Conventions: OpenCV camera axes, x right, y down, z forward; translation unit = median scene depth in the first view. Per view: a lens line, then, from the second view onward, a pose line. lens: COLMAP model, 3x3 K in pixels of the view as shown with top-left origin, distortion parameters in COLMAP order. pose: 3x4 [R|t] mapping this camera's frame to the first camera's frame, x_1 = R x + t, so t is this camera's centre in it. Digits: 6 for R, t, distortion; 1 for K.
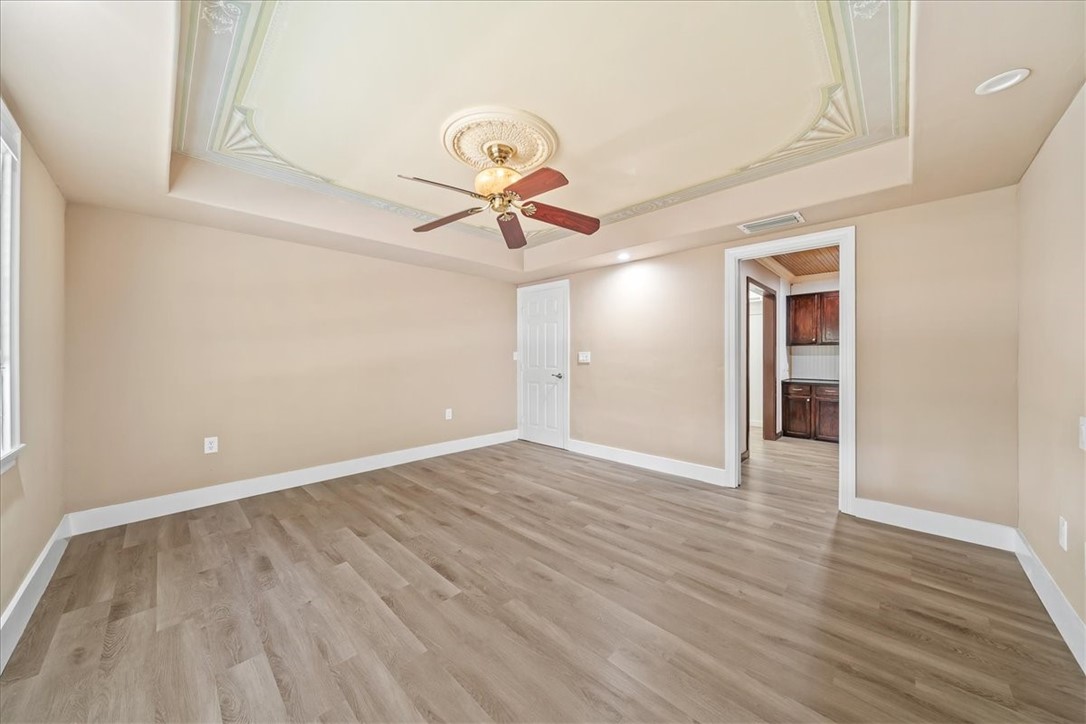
lens RADIAL K [[382.4, 0, 541.9], [0, 382.4, 355.1], [0, 0, 1]] dist [-0.000820, -0.000236]
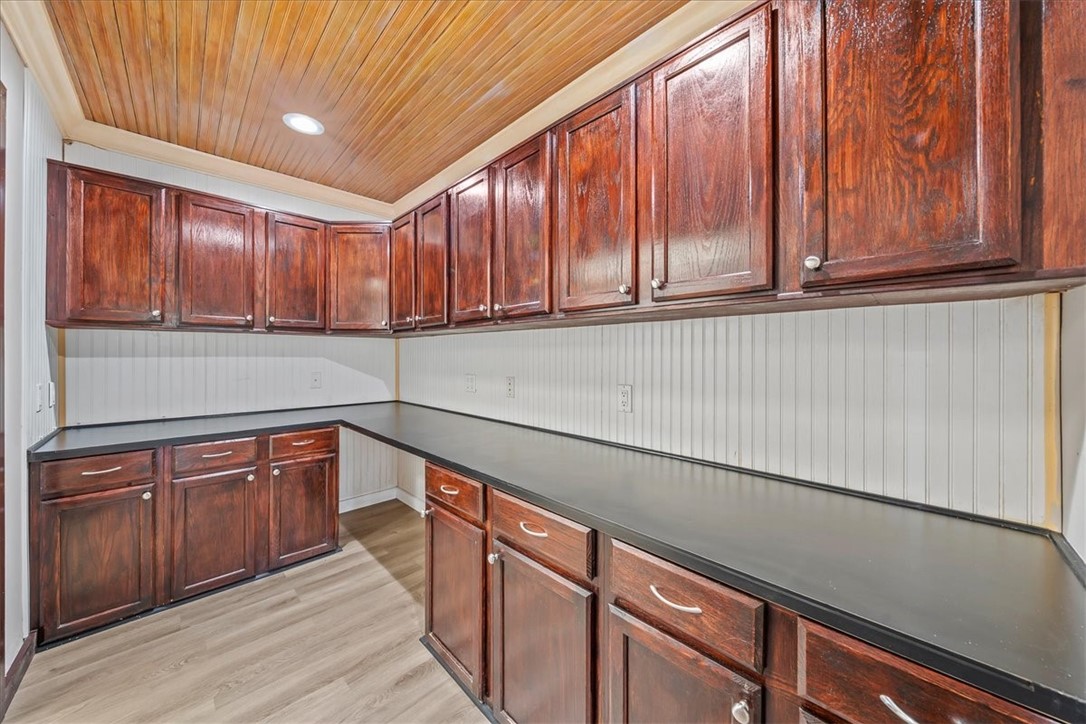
lens RADIAL K [[382.4, 0, 541.9], [0, 382.4, 355.1], [0, 0, 1]] dist [-0.000820, -0.000236]
pose [[0.054739, -0.003987, 0.998493, 0.348032], [-0.004073, 0.999983, 0.004216, -0.004037], [-0.998492, -0.004298, 0.054722, 0.575335]]
